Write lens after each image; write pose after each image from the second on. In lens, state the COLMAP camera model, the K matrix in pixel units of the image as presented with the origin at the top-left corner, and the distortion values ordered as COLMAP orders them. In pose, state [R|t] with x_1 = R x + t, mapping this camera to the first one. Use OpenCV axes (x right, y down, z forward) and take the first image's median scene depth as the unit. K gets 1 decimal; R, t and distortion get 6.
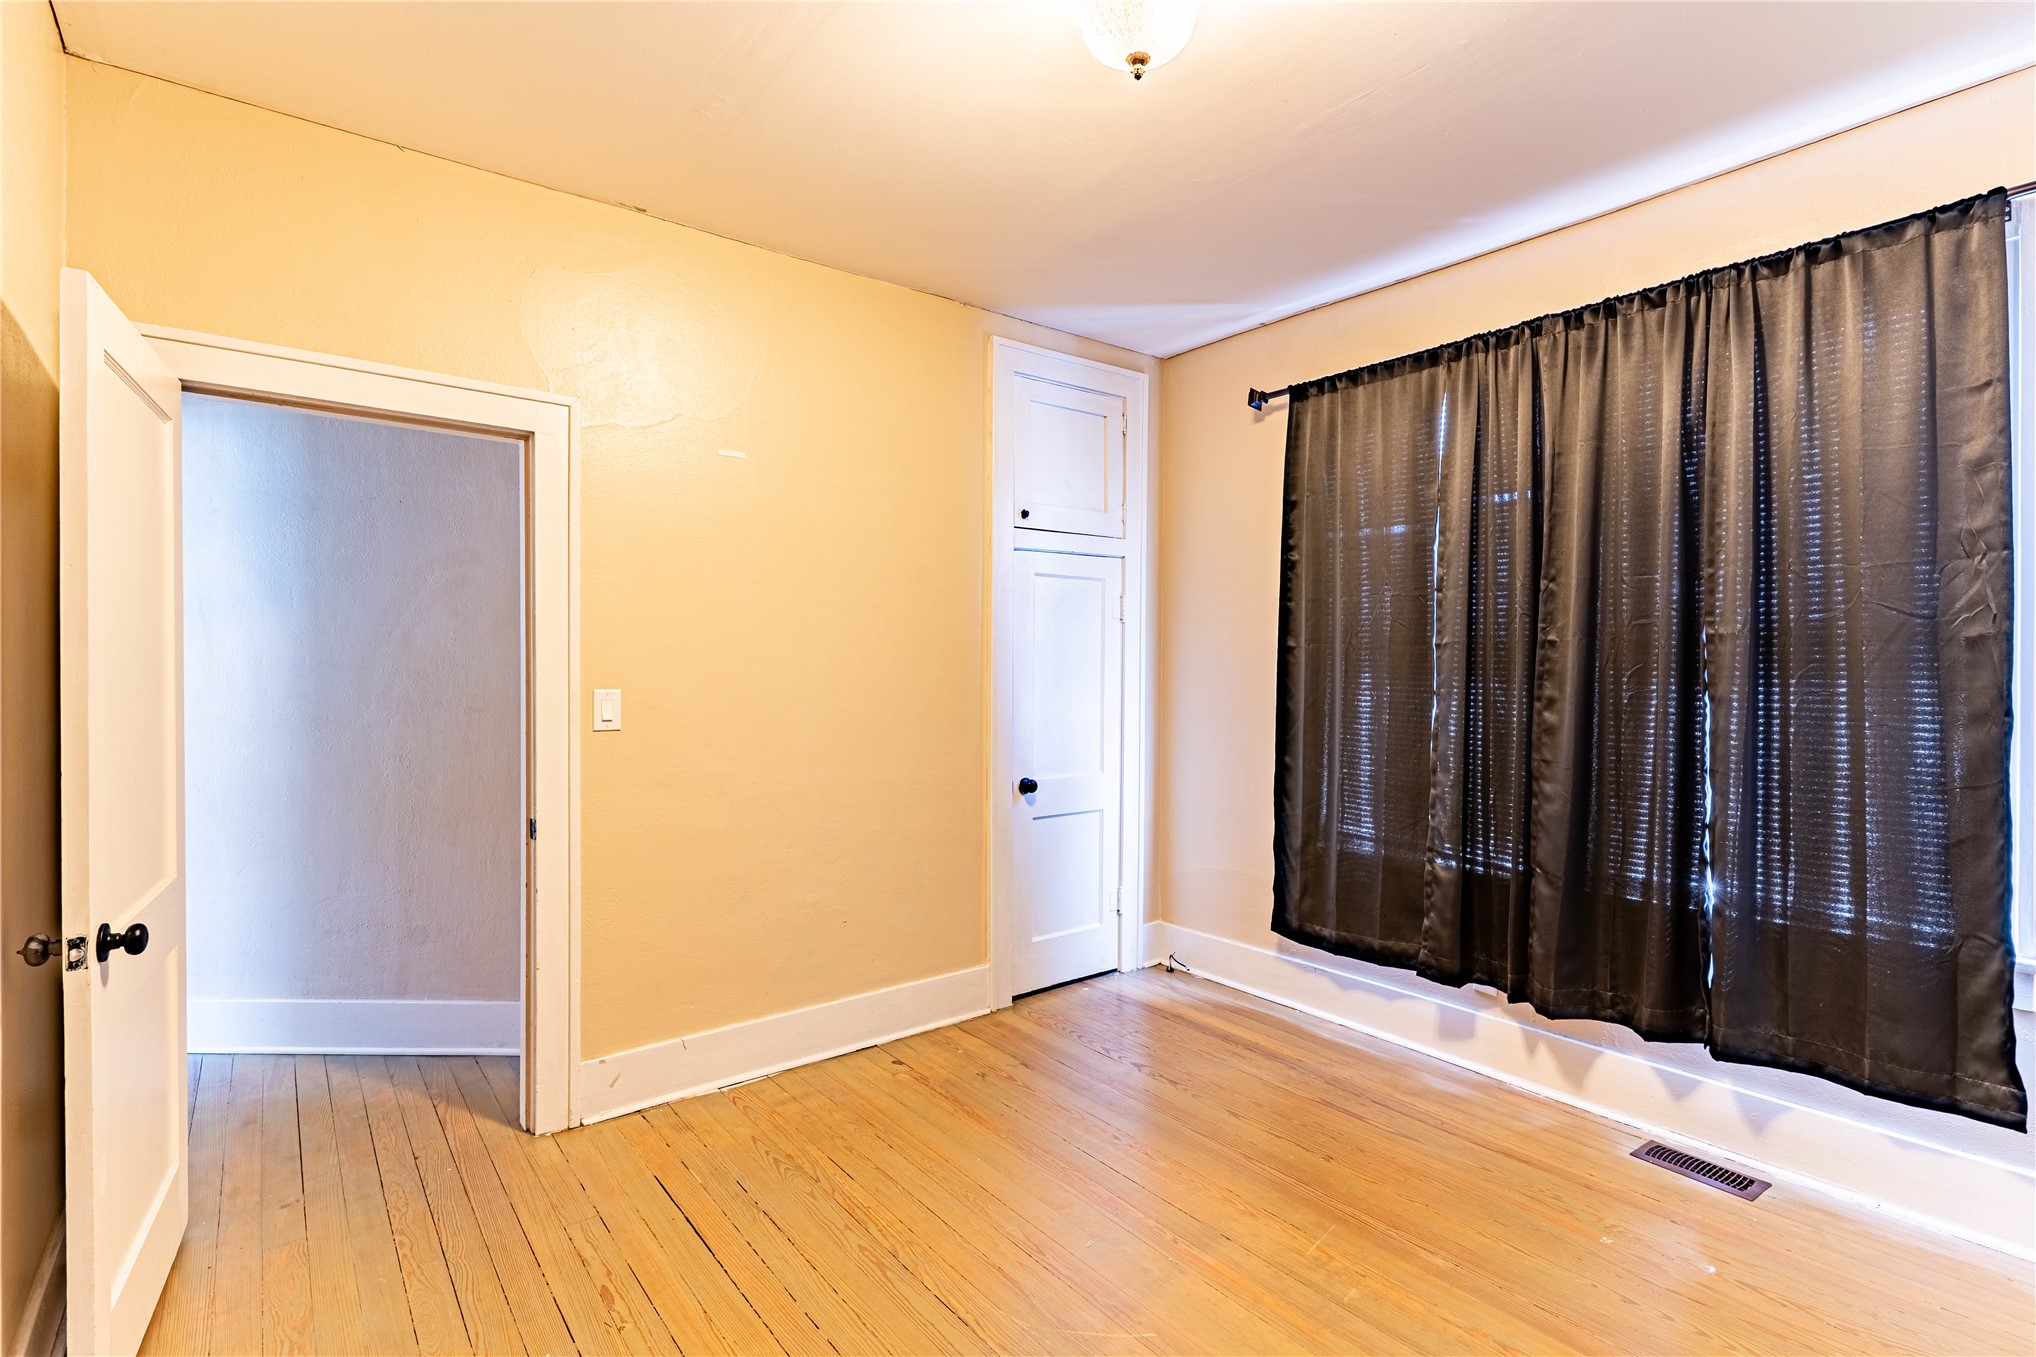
lens RADIAL K [[965.7, 0, 1020.7], [0, 965.7, 676.6], [0, 0, 1]] dist [0.004342, -0.001702]
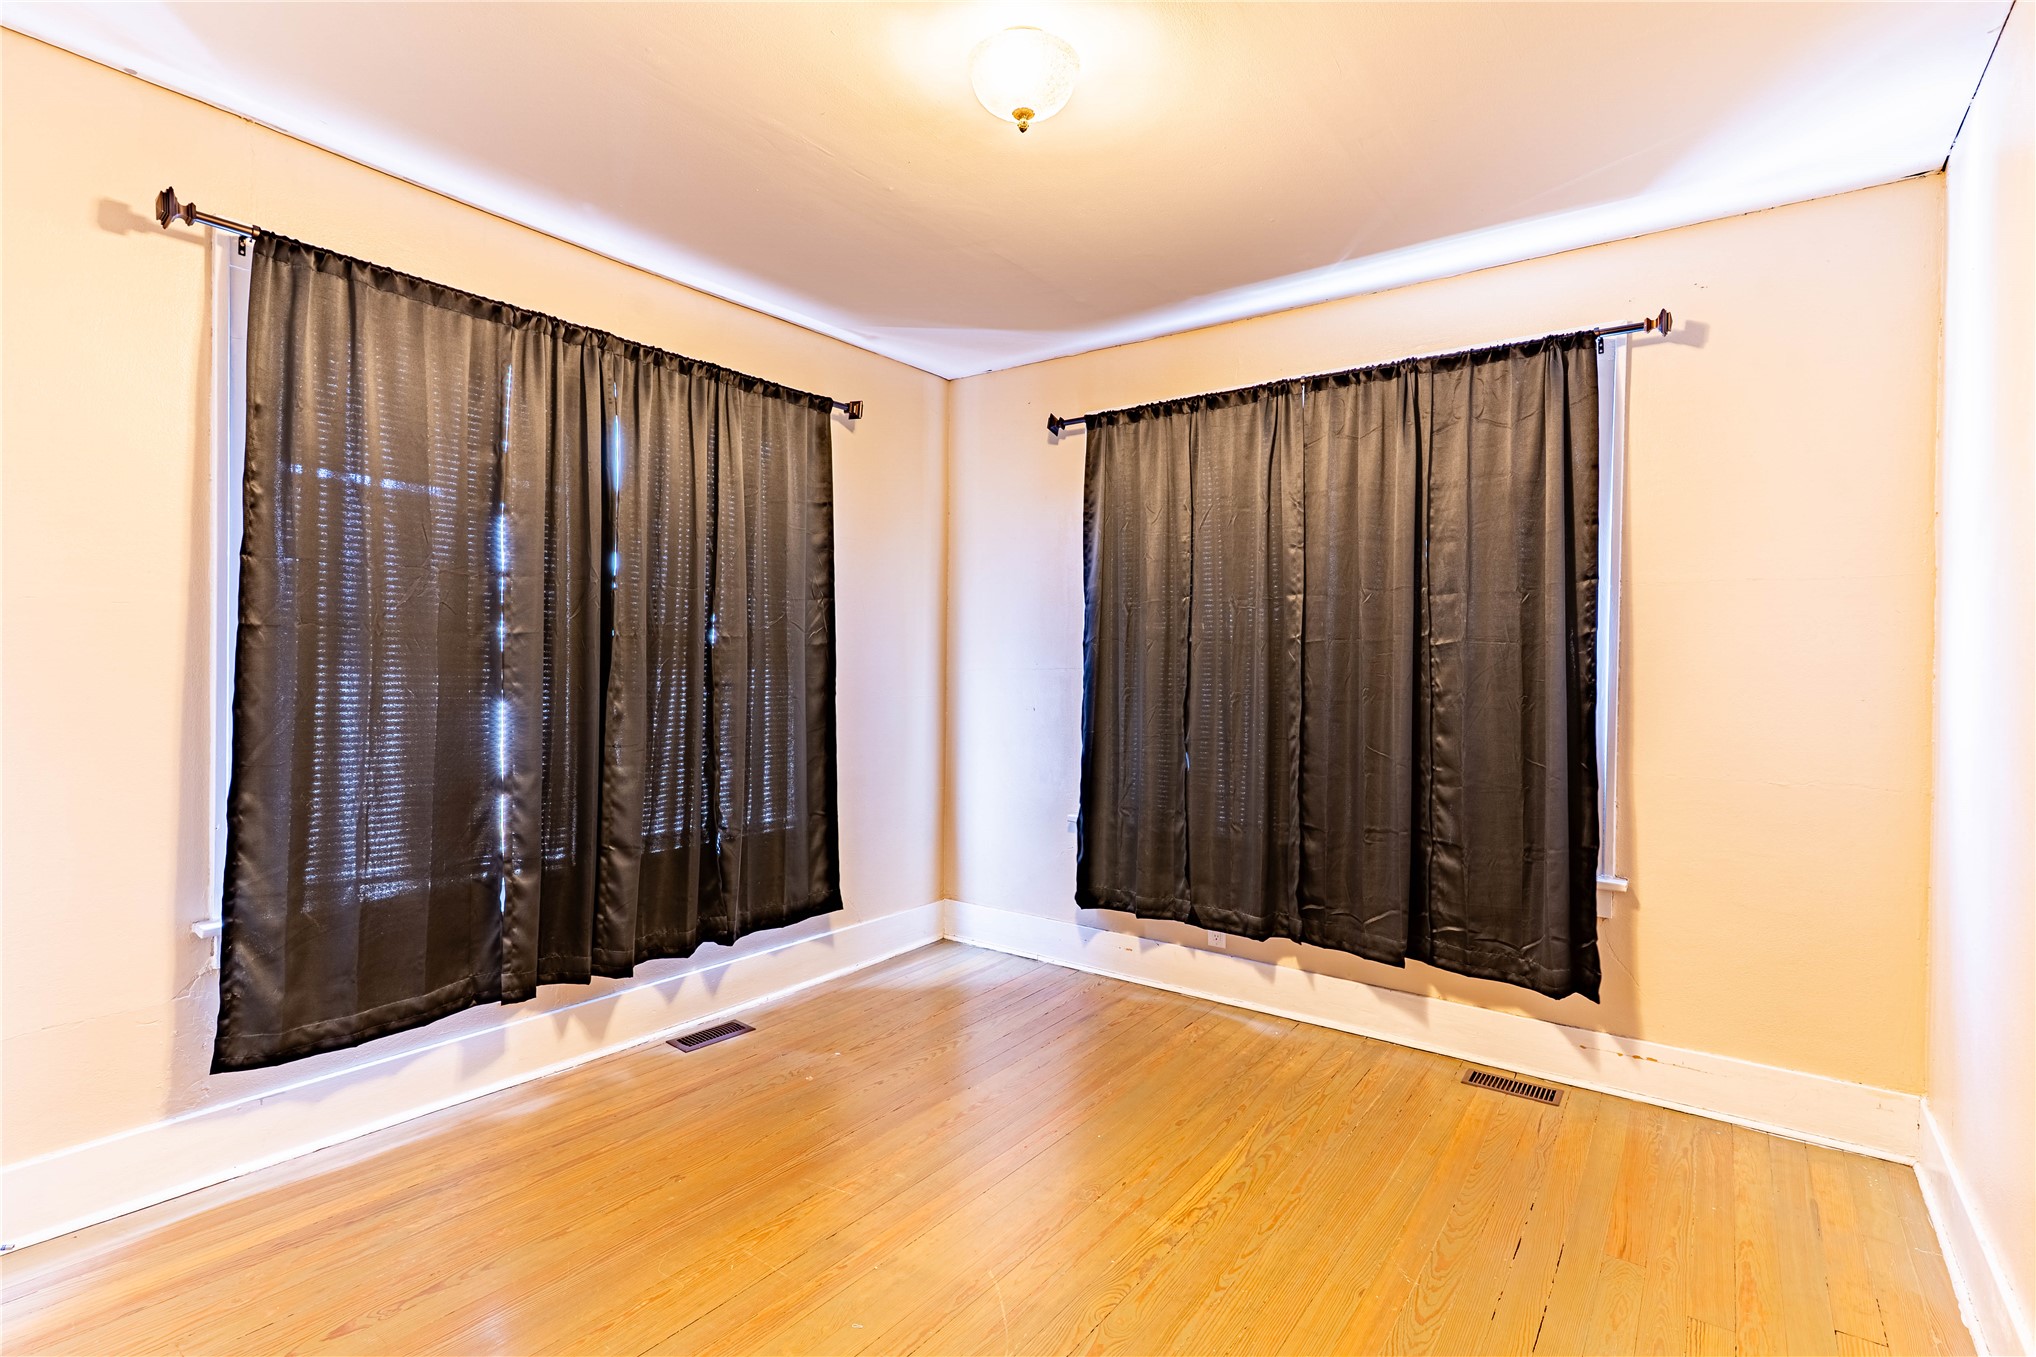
lens RADIAL K [[965.7, 0, 1020.6], [0, 965.7, 671.7], [0, 0, 1]] dist [0.004342, -0.001702]
pose [[-0.268386, -0.014208, 0.963207, -0.621440], [-0.003511, 0.999899, 0.013771, -0.012896], [-0.963305, 0.000314, -0.268409, 0.846114]]
